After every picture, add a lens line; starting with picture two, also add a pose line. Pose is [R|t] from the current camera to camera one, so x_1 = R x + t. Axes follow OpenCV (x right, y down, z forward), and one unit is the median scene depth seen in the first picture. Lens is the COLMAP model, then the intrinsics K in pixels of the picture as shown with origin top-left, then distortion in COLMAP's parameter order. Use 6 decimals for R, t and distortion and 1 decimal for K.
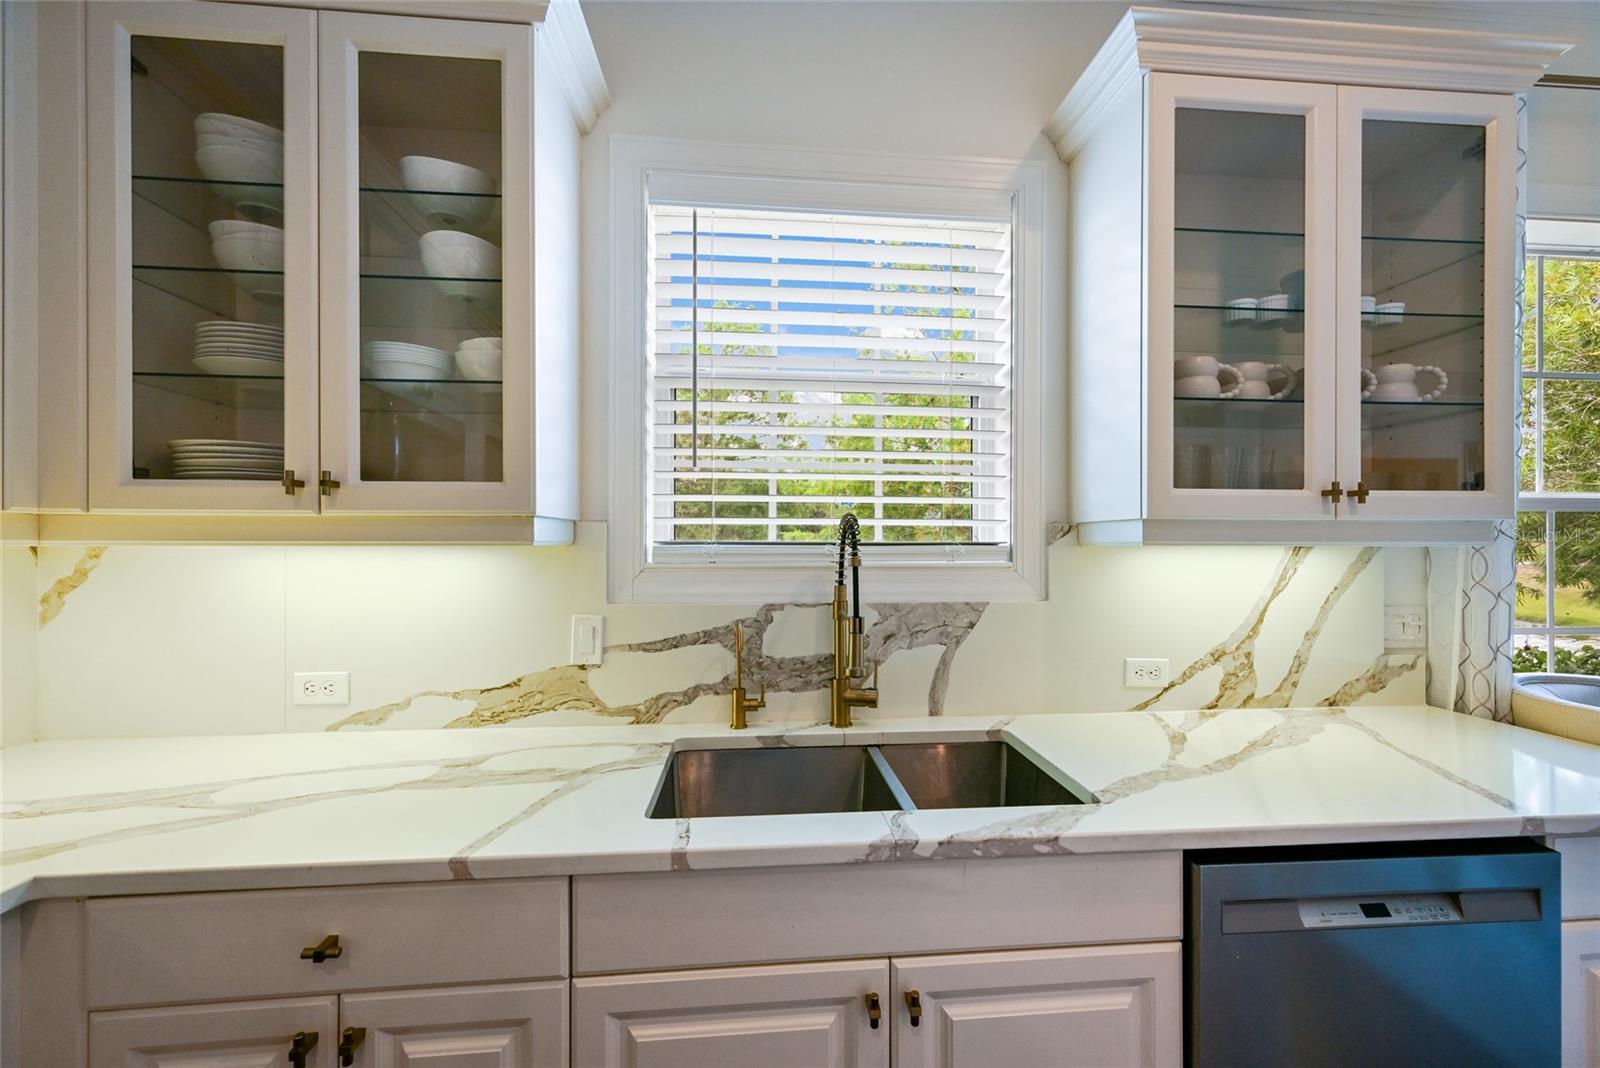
lens RADIAL K [[631.1, 0, 807.1], [0, 631.1, 542.8], [0, 0, 1]] dist [0.000114, 0.000060]
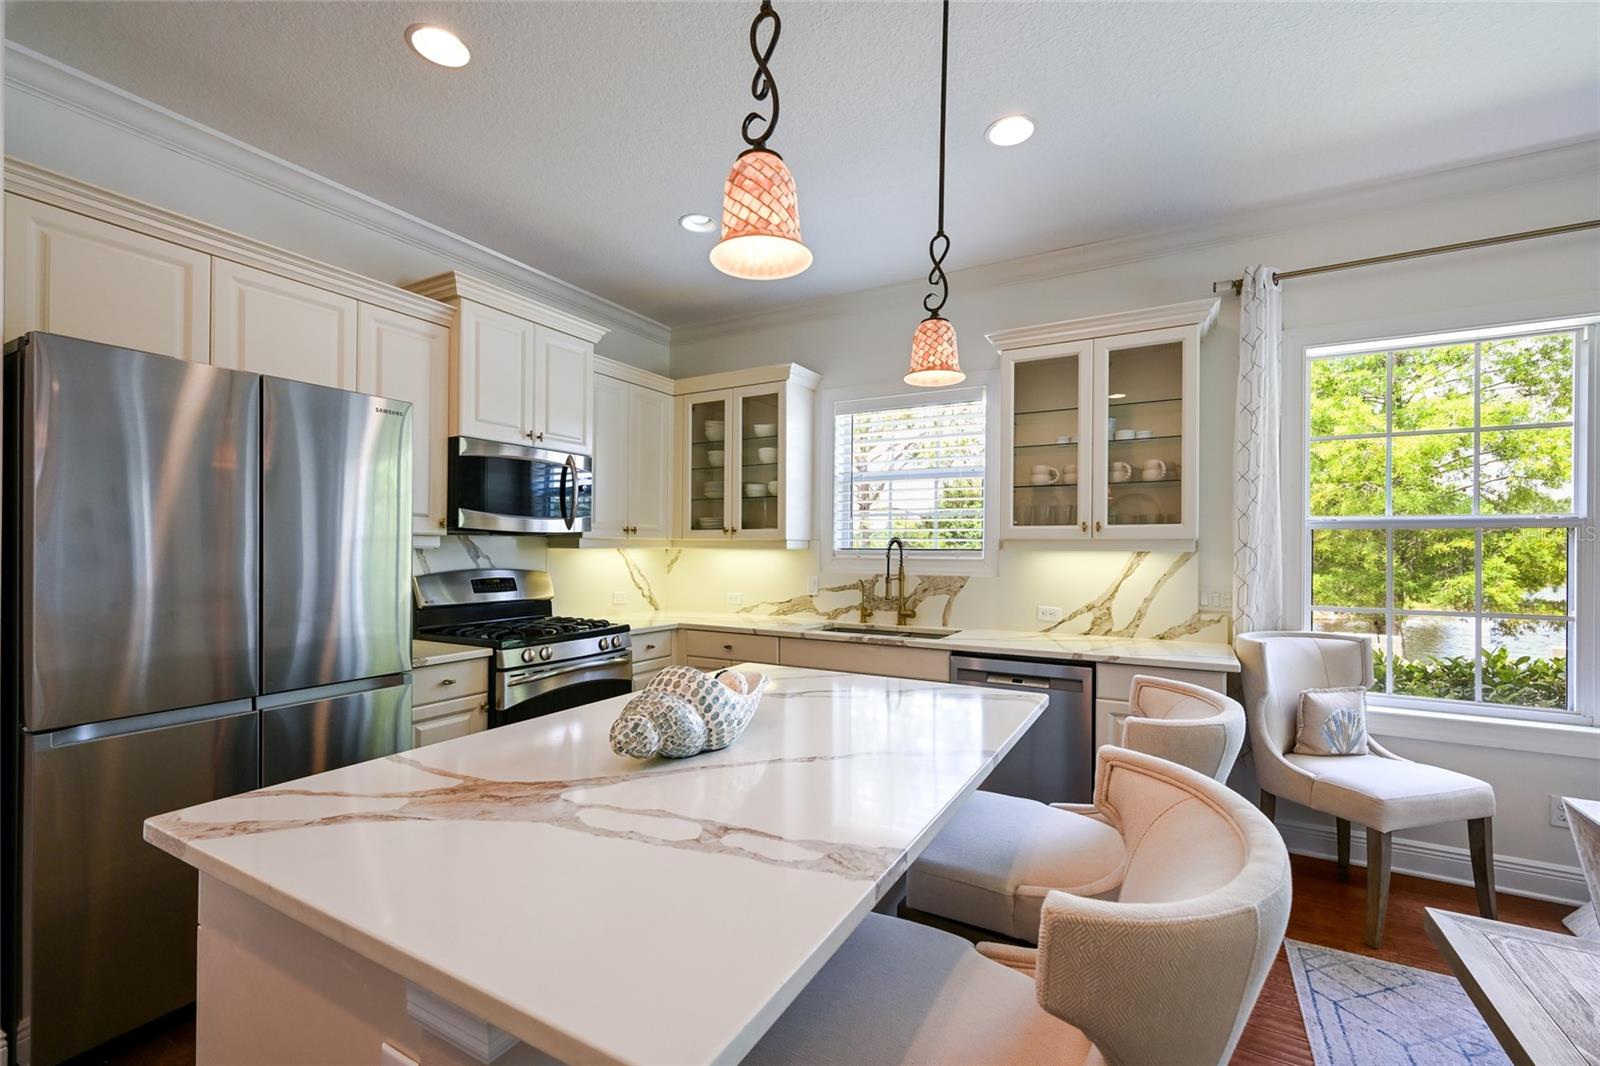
lens RADIAL K [[699.2, 0, 795.1], [0, 699.2, 545.1], [0, 0, 1]] dist [0.000800, 0.000054]
pose [[0.817178, -0.000329, -0.576386, 1.258340], [-0.006584, 0.999929, -0.009906, 0.014027], [0.576348, 0.011890, 0.817118, -1.409892]]
